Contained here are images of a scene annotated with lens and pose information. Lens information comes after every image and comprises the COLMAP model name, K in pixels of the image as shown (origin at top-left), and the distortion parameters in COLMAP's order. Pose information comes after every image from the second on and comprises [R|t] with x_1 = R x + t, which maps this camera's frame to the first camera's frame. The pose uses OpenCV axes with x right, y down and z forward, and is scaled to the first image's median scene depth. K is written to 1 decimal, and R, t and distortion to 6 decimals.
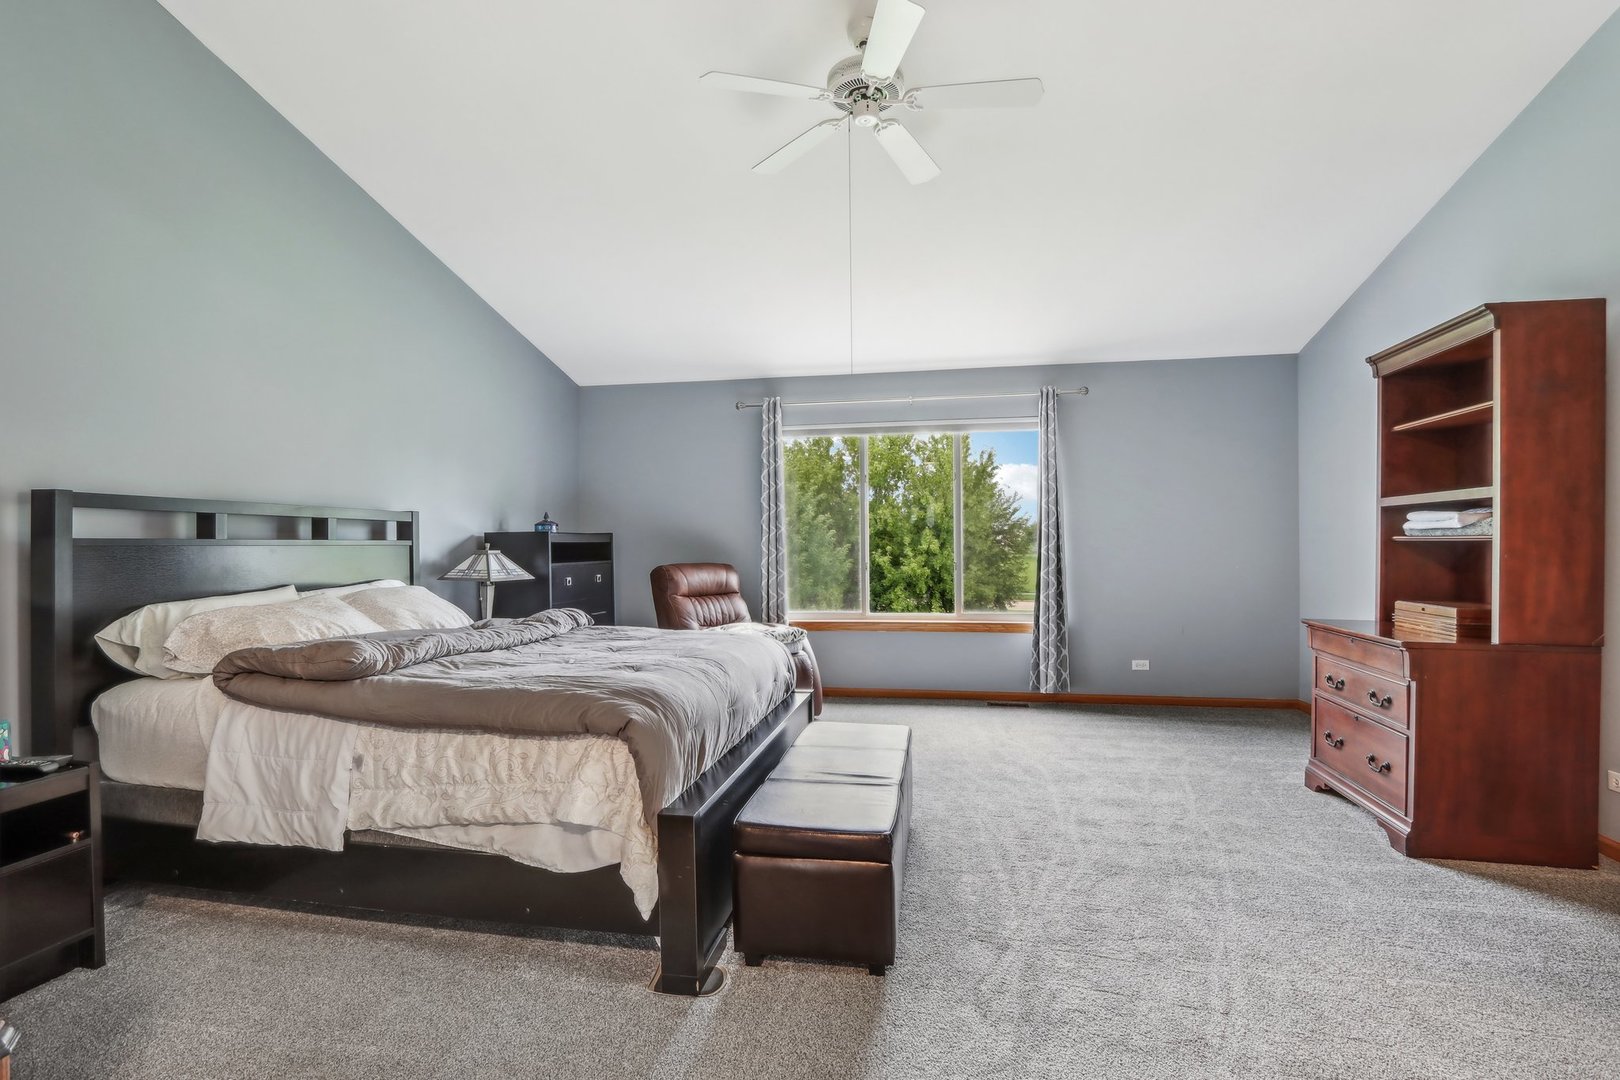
lens RADIAL K [[752.1, 0, 809.7], [0, 752.1, 538.2], [0, 0, 1]] dist [-0.012635, 0.001950]
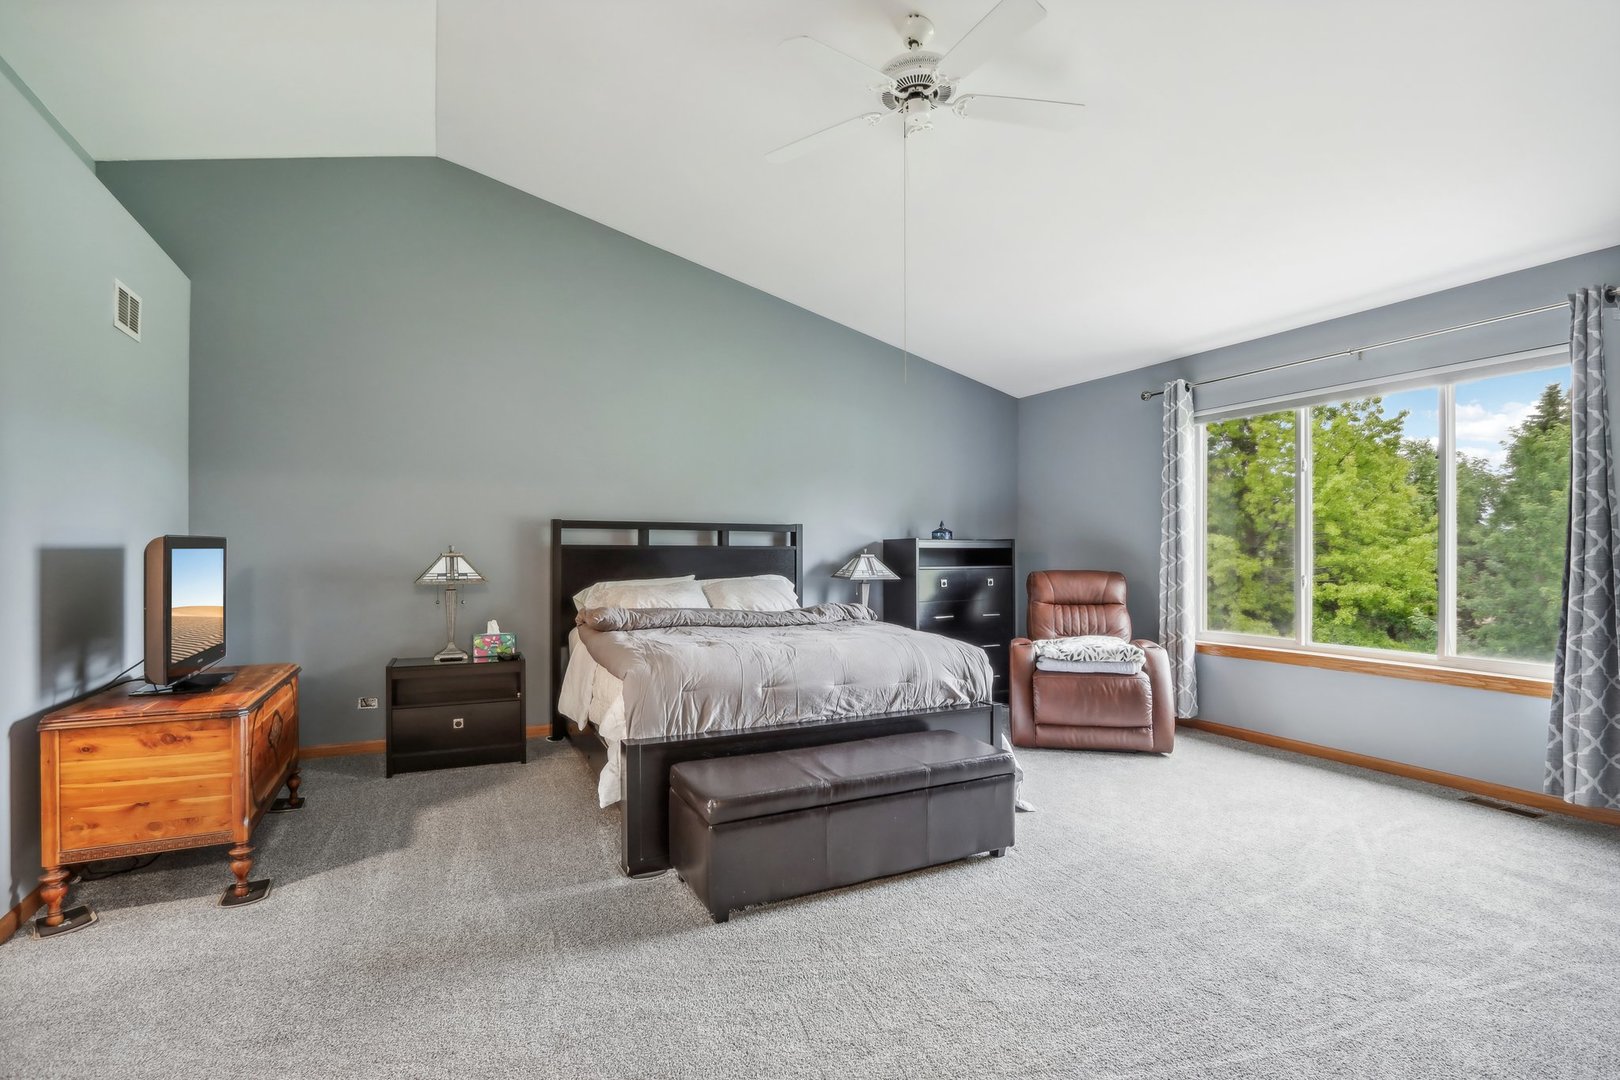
lens RADIAL K [[752.1, 0, 801.1], [0, 752.1, 547.9], [0, 0, 1]] dist [-0.012635, 0.001950]
pose [[0.600733, 0.003515, -0.799442, 0.397311], [0.001166, 0.999985, 0.005273, -0.000482], [0.799449, -0.004100, 0.600720, 0.149056]]
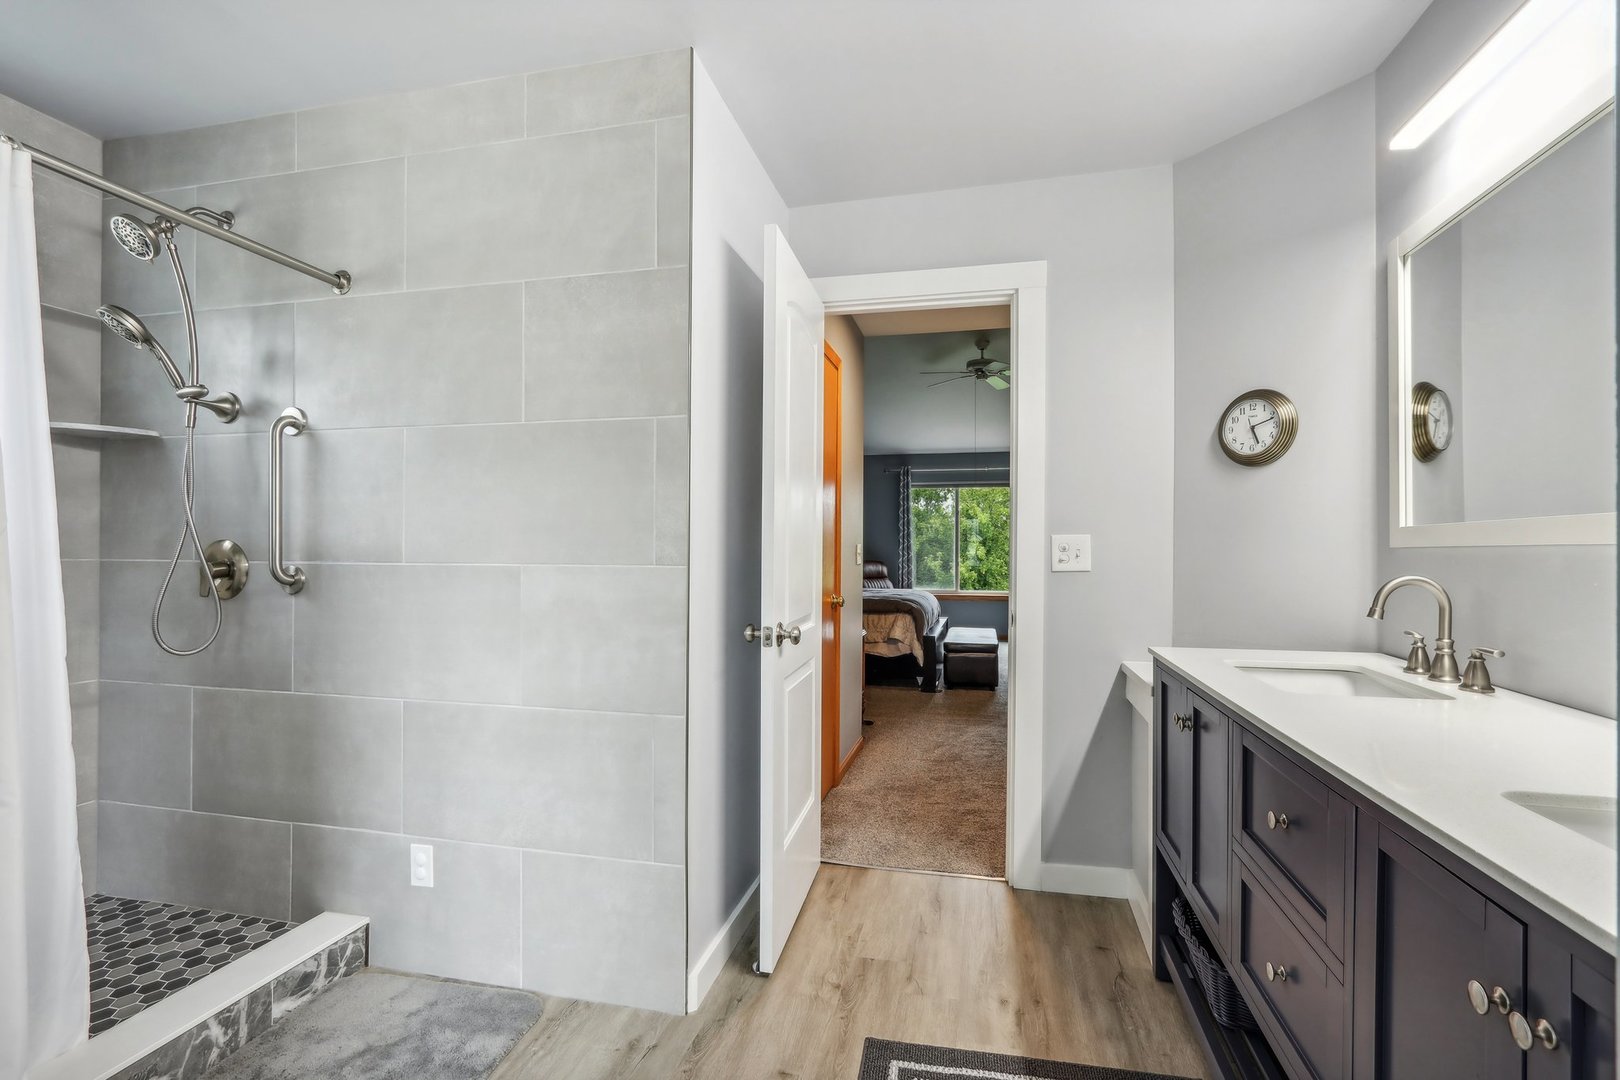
lens RADIAL K [[752.1, 0, 802.5], [0, 752.1, 543.1], [0, 0, 1]] dist [-0.012635, 0.001950]
pose [[0.998052, 0.012558, -0.061109, -0.189989], [-0.012529, 0.999921, 0.000850, -0.007189], [0.061115, -0.000082, 0.998131, -0.800389]]
